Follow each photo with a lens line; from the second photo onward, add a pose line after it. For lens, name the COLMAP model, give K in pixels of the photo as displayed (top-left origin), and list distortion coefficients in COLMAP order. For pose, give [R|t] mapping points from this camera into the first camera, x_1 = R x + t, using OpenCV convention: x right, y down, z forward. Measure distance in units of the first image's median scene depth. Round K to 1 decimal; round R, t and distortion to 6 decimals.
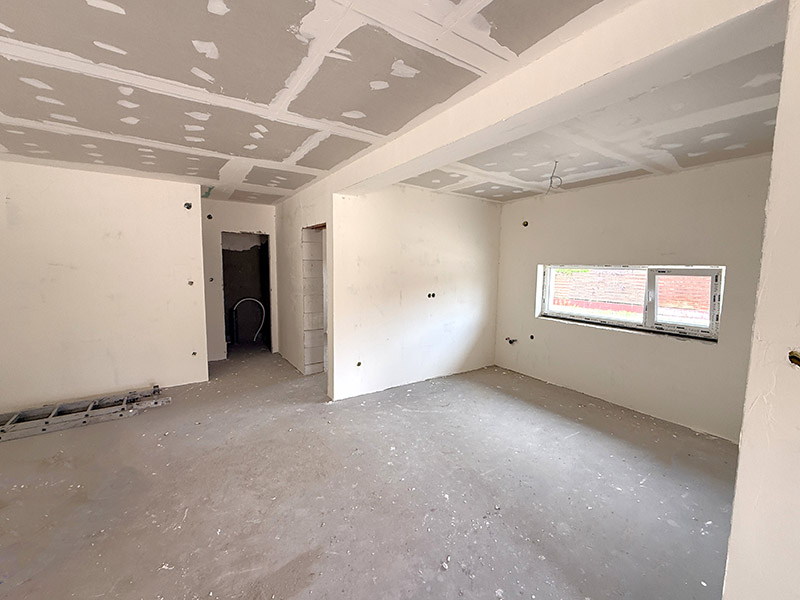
lens RADIAL K [[364.6, 0, 423.8], [0, 364.6, 298.1], [0, 0, 1]] dist [0.001660, 0.000385]
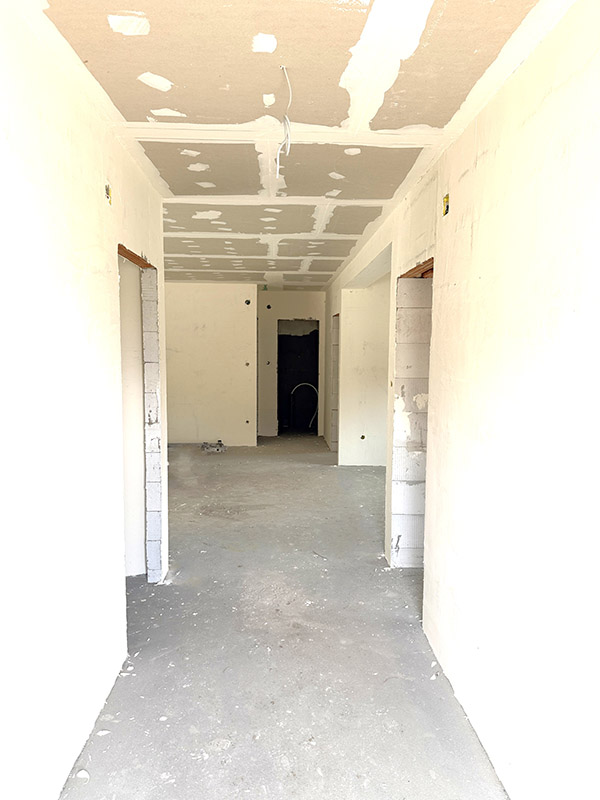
lens RADIAL K [[559.3, 0, 300.0], [0, 559.3, 400.0], [0, 0, 1]] dist [-0.000844, -0.001839]
pose [[0.856287, 0.042633, -0.514737, 0.500075], [-0.044184, 0.998981, 0.009238, 0.055055], [0.514606, 0.014833, 0.857298, -0.534932]]
